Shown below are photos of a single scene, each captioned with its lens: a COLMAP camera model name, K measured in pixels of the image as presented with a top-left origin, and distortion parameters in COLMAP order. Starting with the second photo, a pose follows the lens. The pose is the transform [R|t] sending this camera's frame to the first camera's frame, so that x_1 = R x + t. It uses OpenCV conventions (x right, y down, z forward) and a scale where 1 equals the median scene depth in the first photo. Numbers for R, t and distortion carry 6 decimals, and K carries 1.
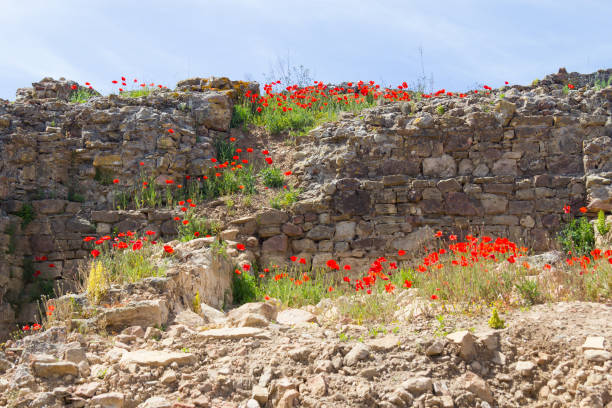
lens RADIAL K [[1321.7, 0, 306.0], [0, 1321.7, 204.0], [0, 0, 1]] dist [0.034097, 0.036299]
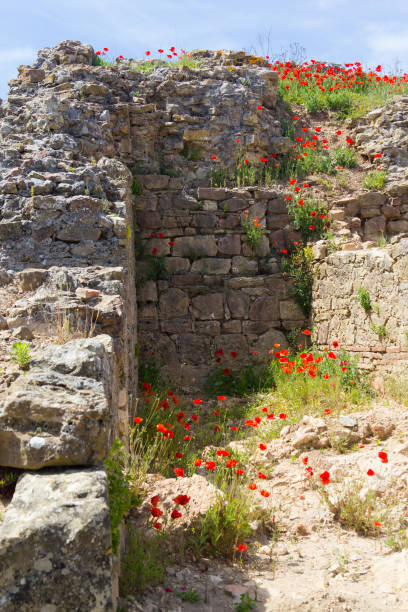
lens RADIAL K [[1321.7, 0, 204.0], [0, 1321.7, 306.0], [0, 0, 1]] dist [0.034097, 0.036299]
pose [[0.937115, -0.006270, 0.348964, -0.486173], [-0.031345, 0.994286, 0.102041, -0.007521], [-0.347610, -0.106563, 0.931564, 0.075286]]
